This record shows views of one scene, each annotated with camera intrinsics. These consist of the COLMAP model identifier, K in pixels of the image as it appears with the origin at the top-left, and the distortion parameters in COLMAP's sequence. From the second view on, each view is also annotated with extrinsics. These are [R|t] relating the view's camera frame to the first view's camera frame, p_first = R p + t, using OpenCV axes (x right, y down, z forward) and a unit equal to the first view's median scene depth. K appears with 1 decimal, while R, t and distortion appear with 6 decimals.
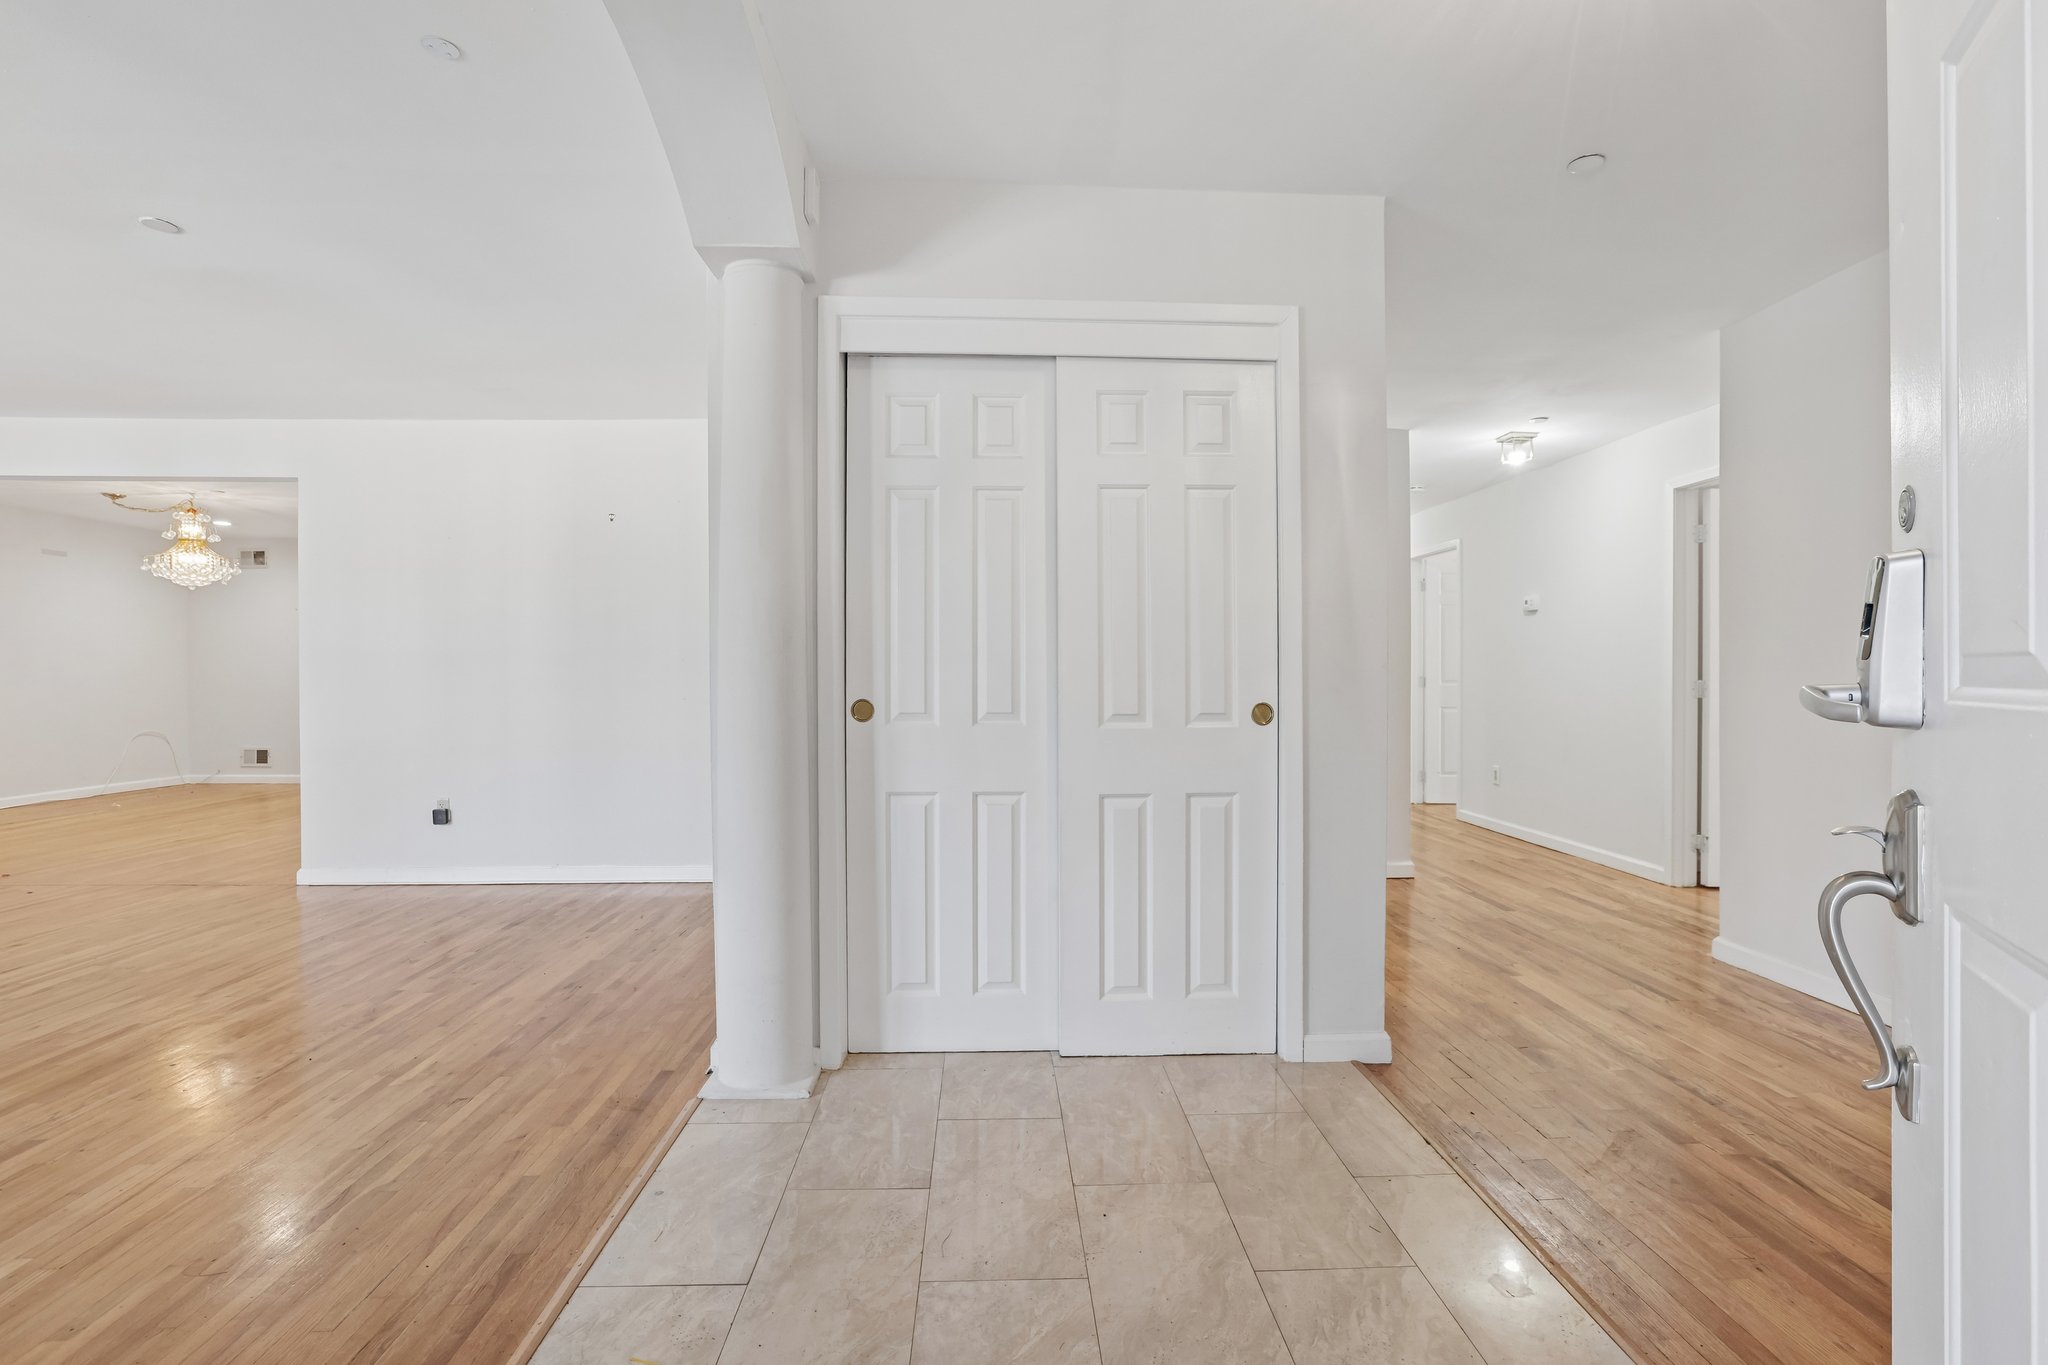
lens RADIAL K [[944.5, 0, 1026.8], [0, 944.5, 654.1], [0, 0, 1]] dist [-0.029439, 0.012383]
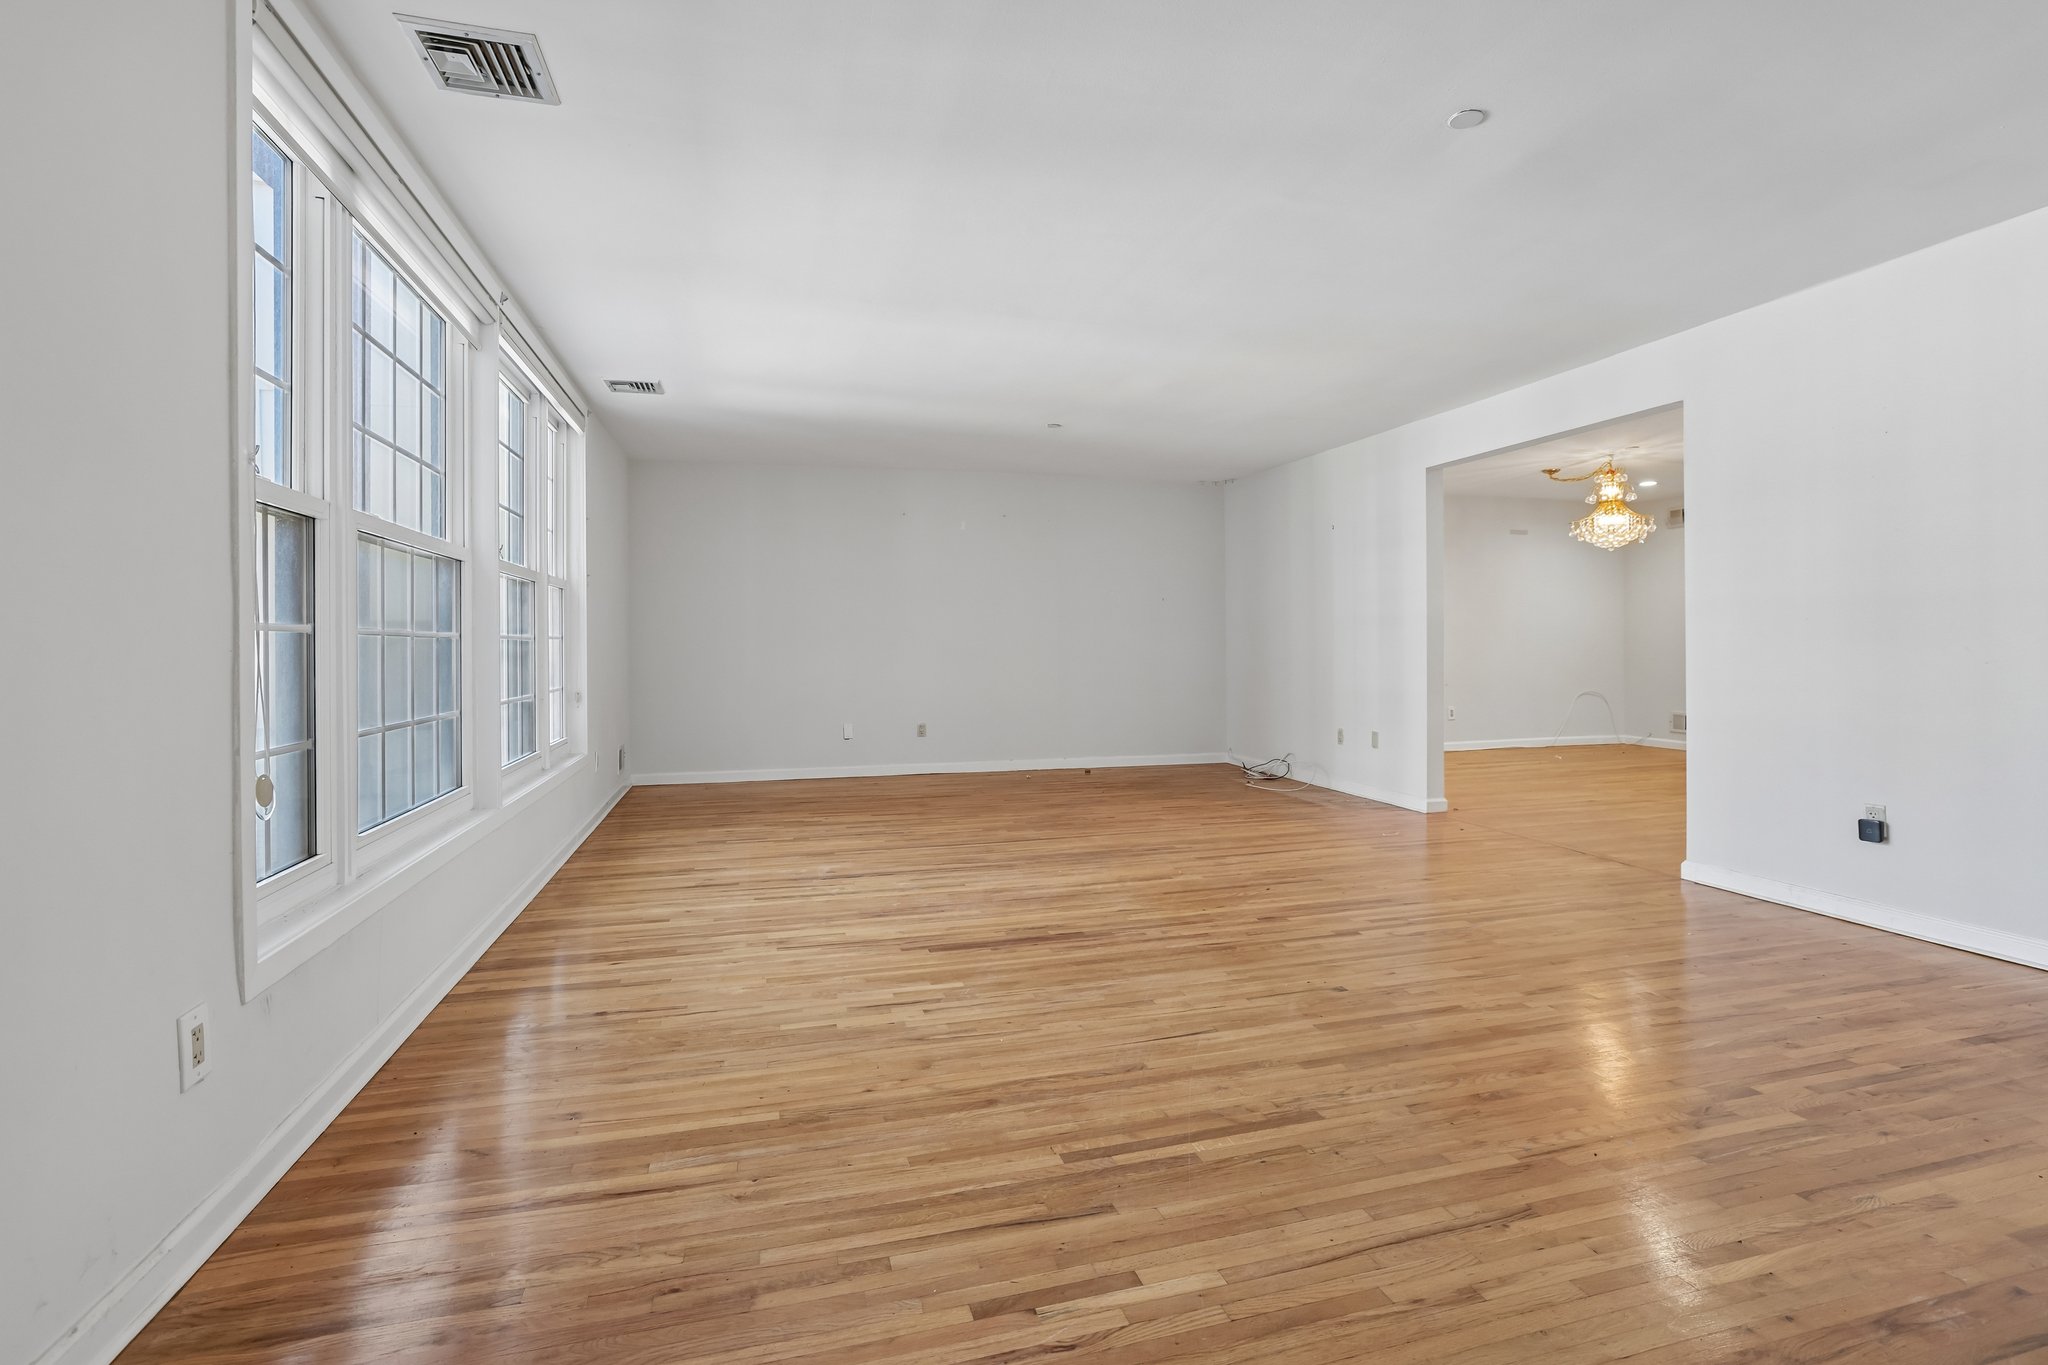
lens RADIAL K [[944.5, 0, 1026.8], [0, 944.5, 654.1], [0, 0, 1]] dist [-0.029439, 0.012383]
pose [[0.232000, 0.011362, -0.972649, -0.129114], [0.022253, 0.999608, 0.016985, 0.020022], [0.972461, -0.025585, 0.231656, 0.303095]]
